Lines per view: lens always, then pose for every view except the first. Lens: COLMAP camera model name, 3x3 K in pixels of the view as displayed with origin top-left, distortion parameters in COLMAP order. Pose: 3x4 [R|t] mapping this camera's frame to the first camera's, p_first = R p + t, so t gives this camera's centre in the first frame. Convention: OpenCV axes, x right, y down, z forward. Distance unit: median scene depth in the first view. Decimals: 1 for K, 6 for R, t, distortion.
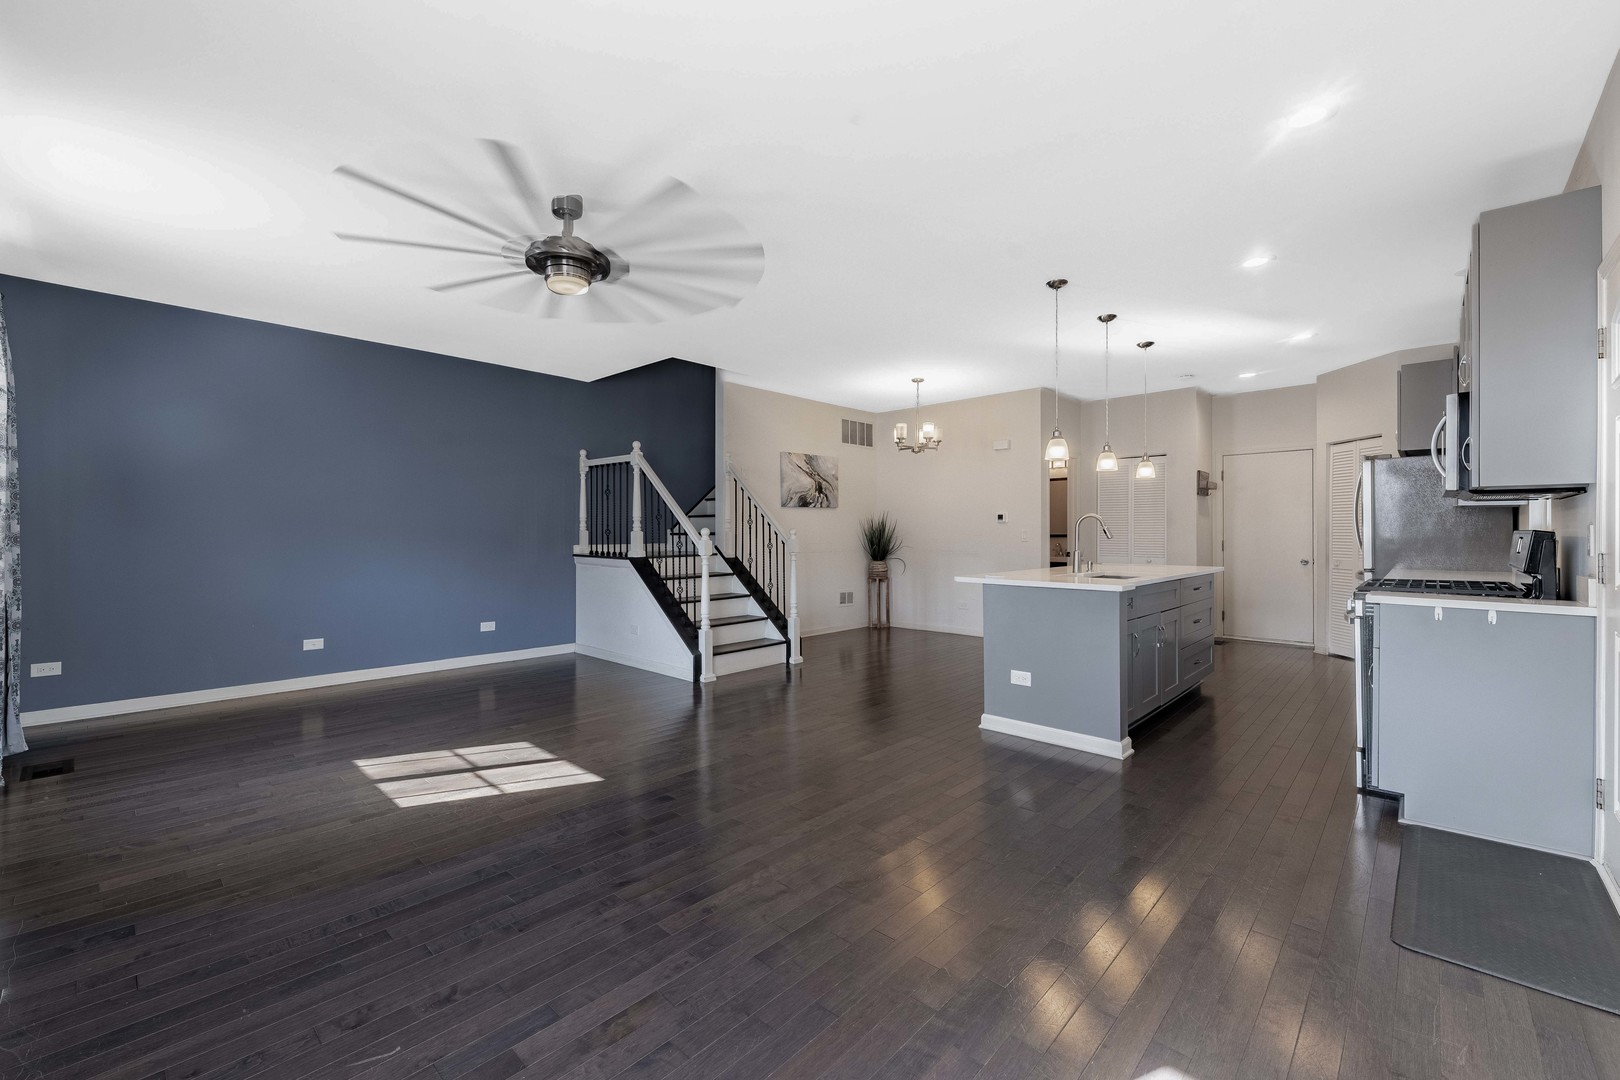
lens RADIAL K [[658.0, 0, 818.2], [0, 658.0, 531.8], [0, 0, 1]] dist [-0.000607, -0.000002]
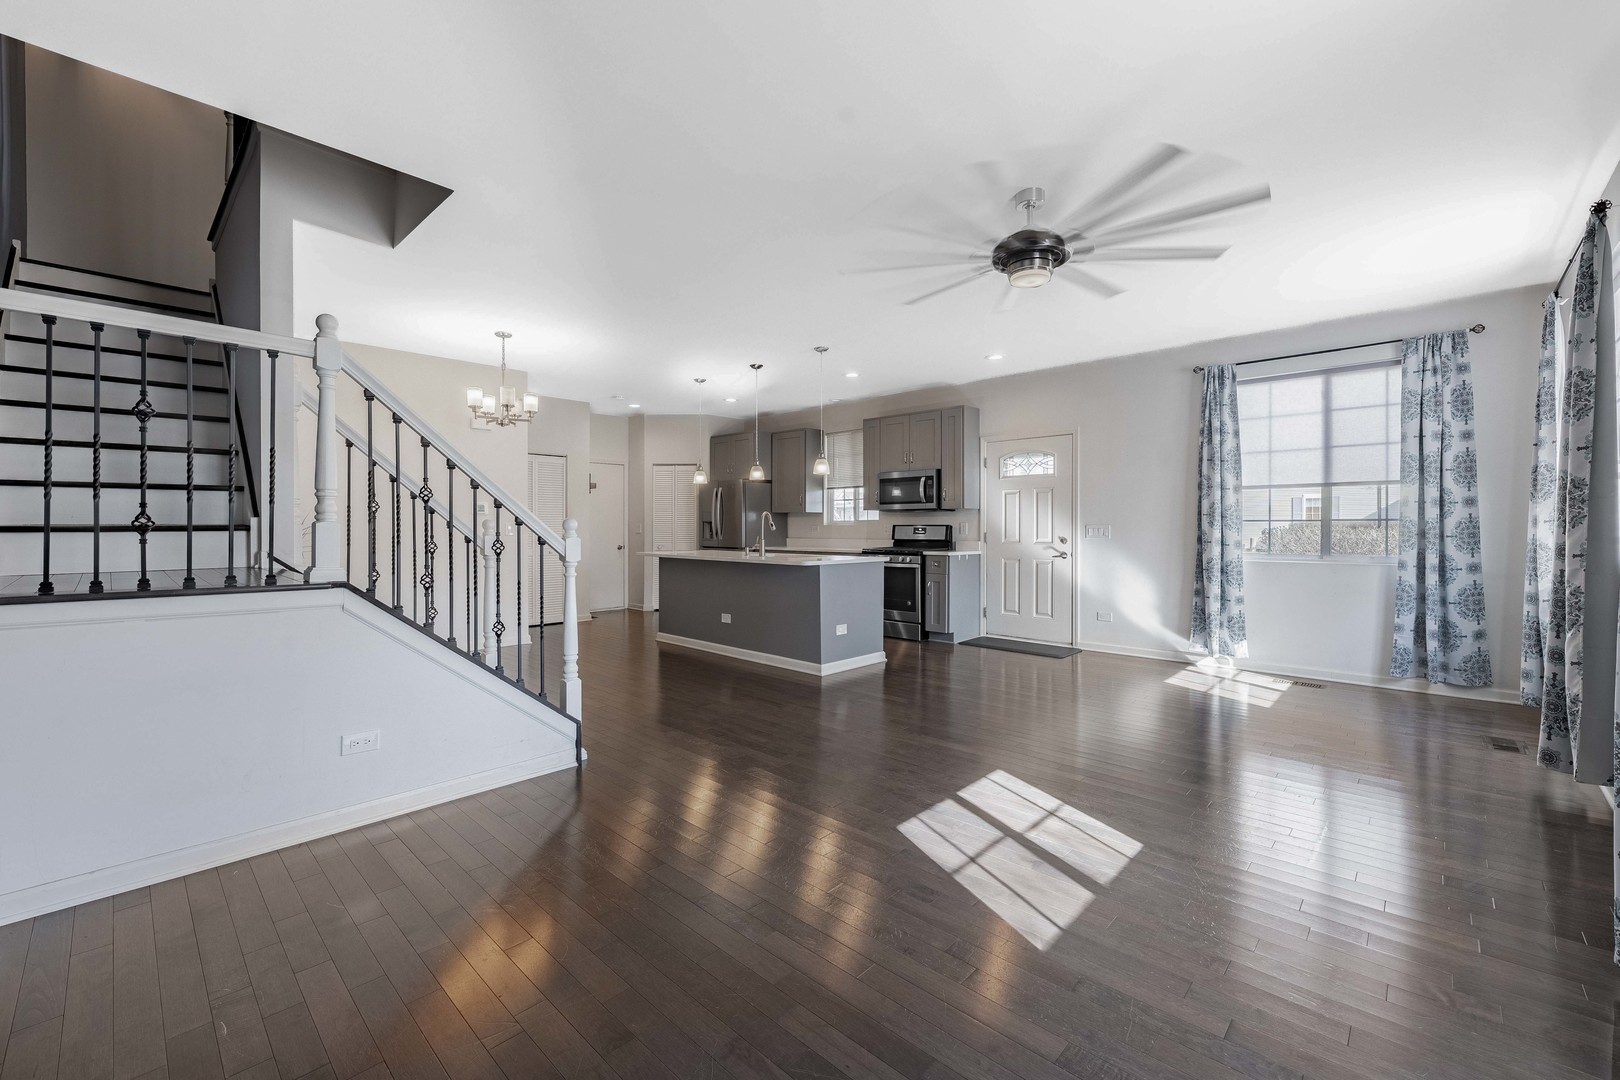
lens RADIAL K [[658.0, 0, 818.2], [0, 658.0, 531.8], [0, 0, 1]] dist [-0.000607, -0.000002]
pose [[0.012992, -0.007255, 0.999889, -1.238704], [0.000228, 0.999974, 0.007253, 0.005630], [-0.999916, 0.000134, 0.012993, 1.174457]]
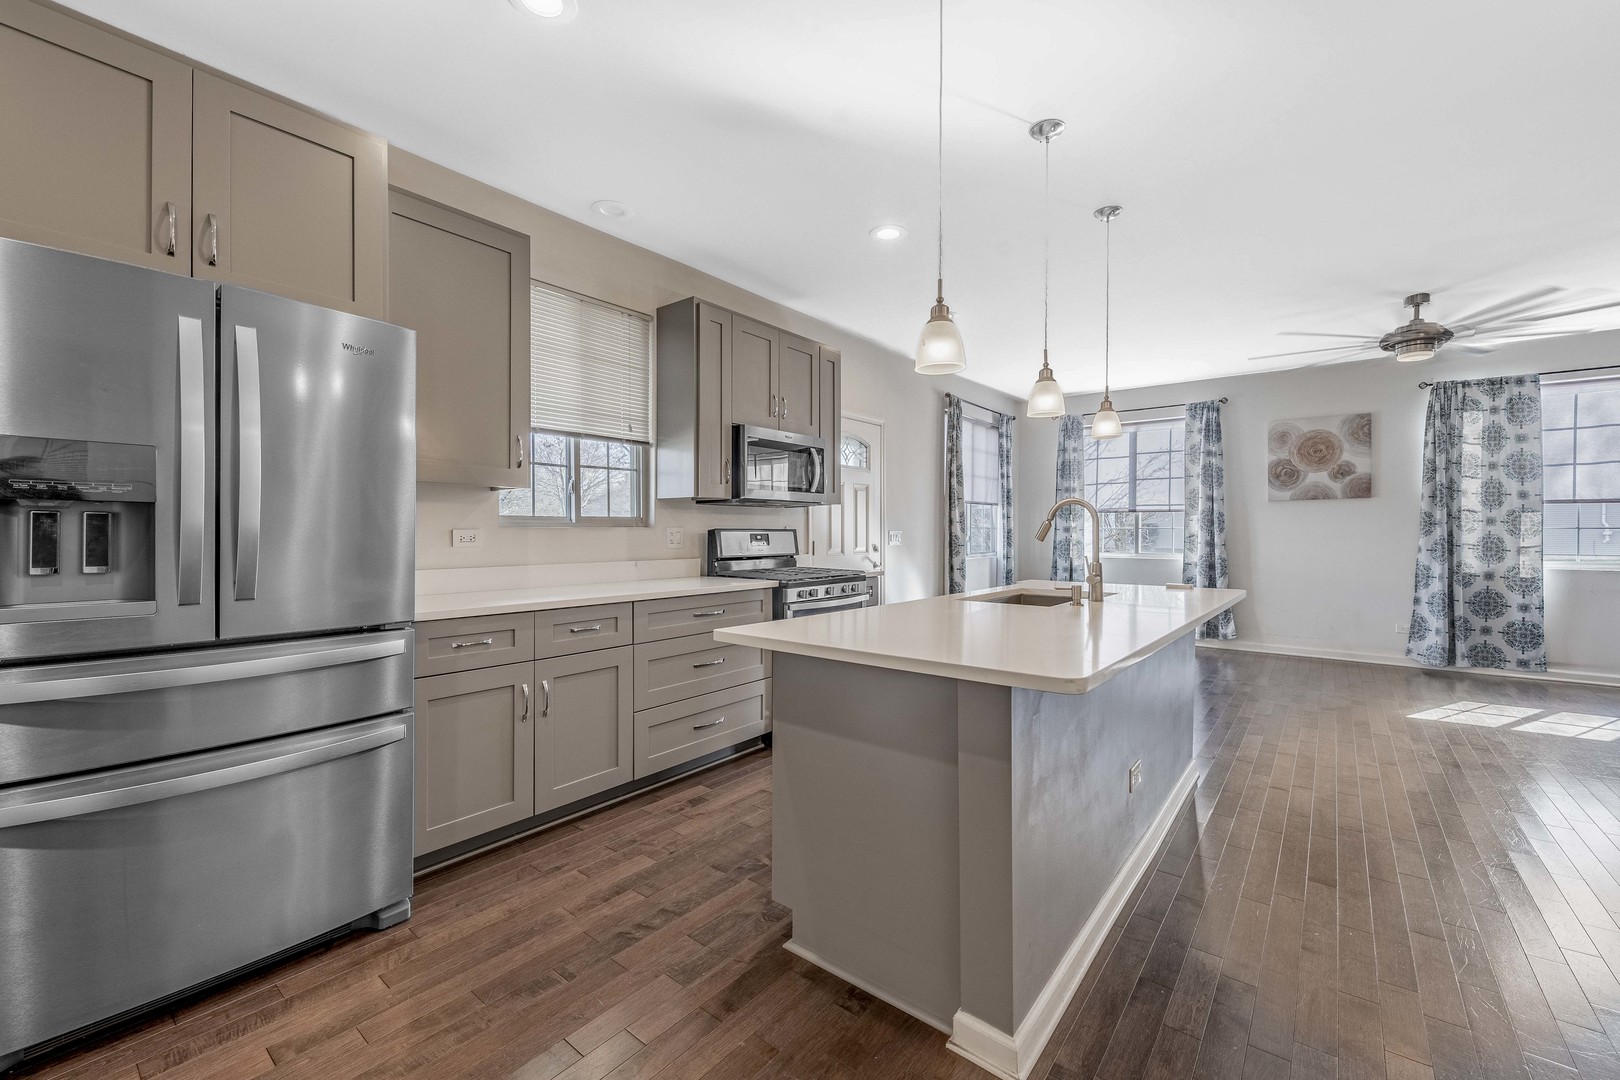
lens RADIAL K [[658.0, 0, 818.2], [0, 658.0, 531.8], [0, 0, 1]] dist [-0.000607, -0.000002]
pose [[-0.997686, -0.000118, -0.067989, 0.903330], [0.000036, 0.999997, -0.002272, 0.006047], [0.067989, -0.002270, -0.997683, 2.080403]]
